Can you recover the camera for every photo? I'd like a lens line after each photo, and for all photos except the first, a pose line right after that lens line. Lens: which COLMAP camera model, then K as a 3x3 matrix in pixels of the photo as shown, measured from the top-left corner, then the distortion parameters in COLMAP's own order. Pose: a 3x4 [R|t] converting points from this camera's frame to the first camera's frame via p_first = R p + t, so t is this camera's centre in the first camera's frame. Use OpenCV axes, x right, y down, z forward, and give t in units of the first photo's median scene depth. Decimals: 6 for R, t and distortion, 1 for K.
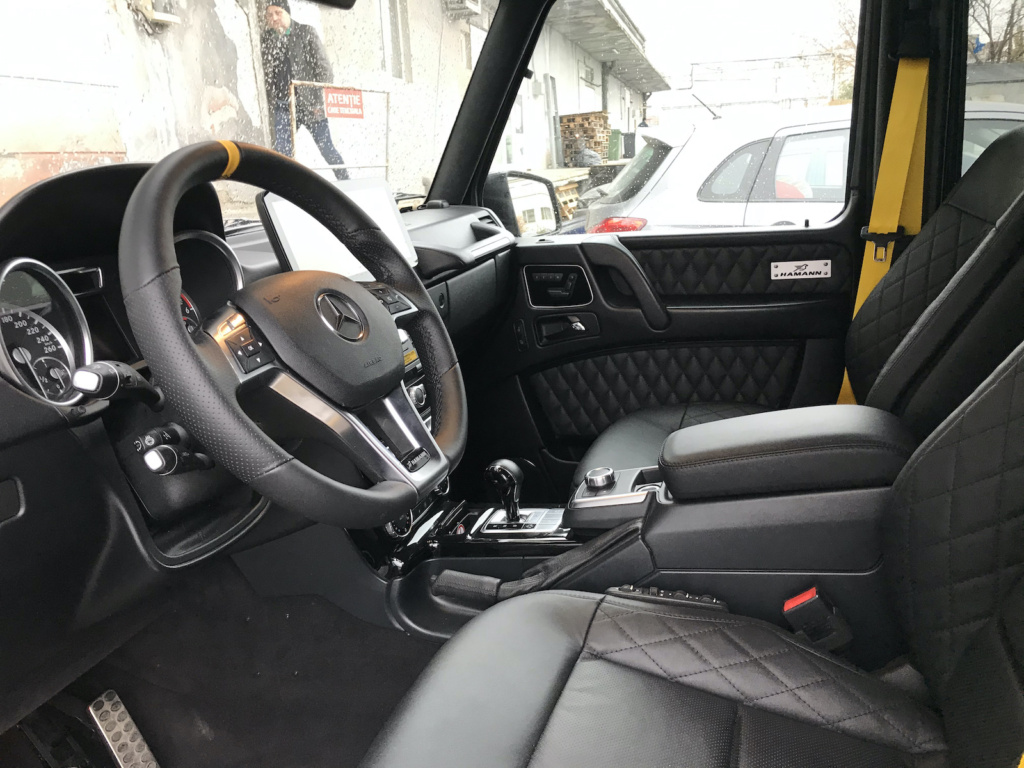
lens RADIAL K [[837.3, 0, 512.0], [0, 837.3, 384.0], [0, 0, 1]] dist [0.056563, -0.070622]
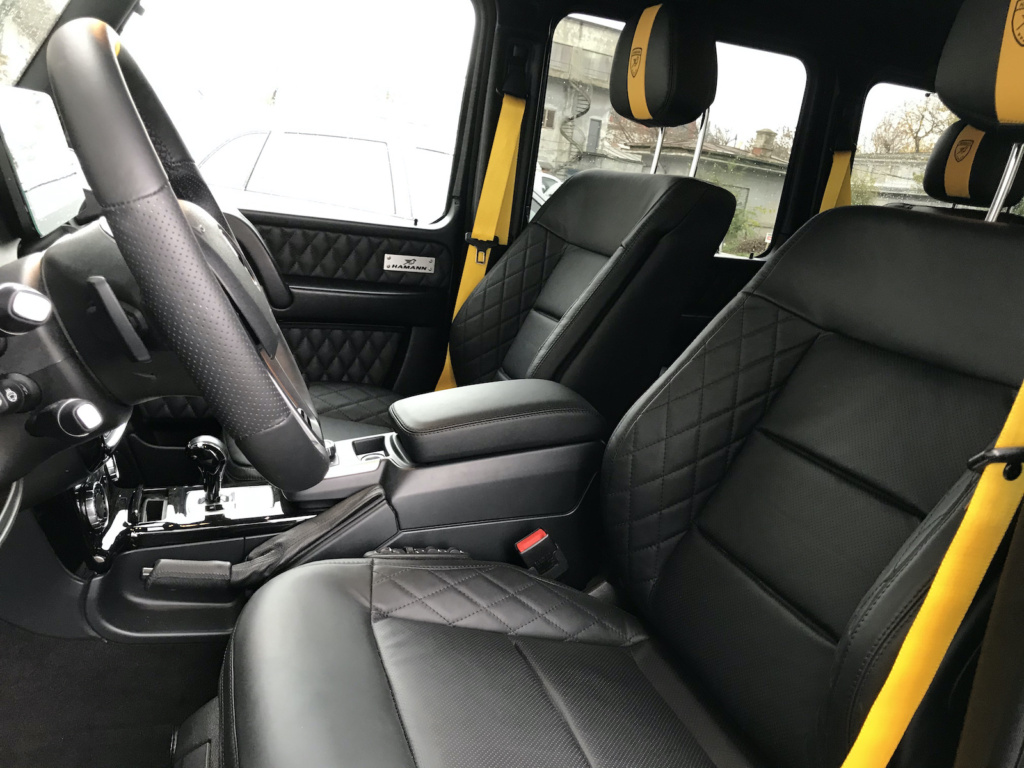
lens RADIAL K [[837.3, 0, 512.0], [0, 837.3, 384.0], [0, 0, 1]] dist [0.056563, -0.070622]
pose [[0.781335, 0.017261, 0.623873, -0.258893], [-0.019428, 0.999806, -0.003331, 0.025239], [-0.623809, -0.009518, 0.781519, 0.063172]]
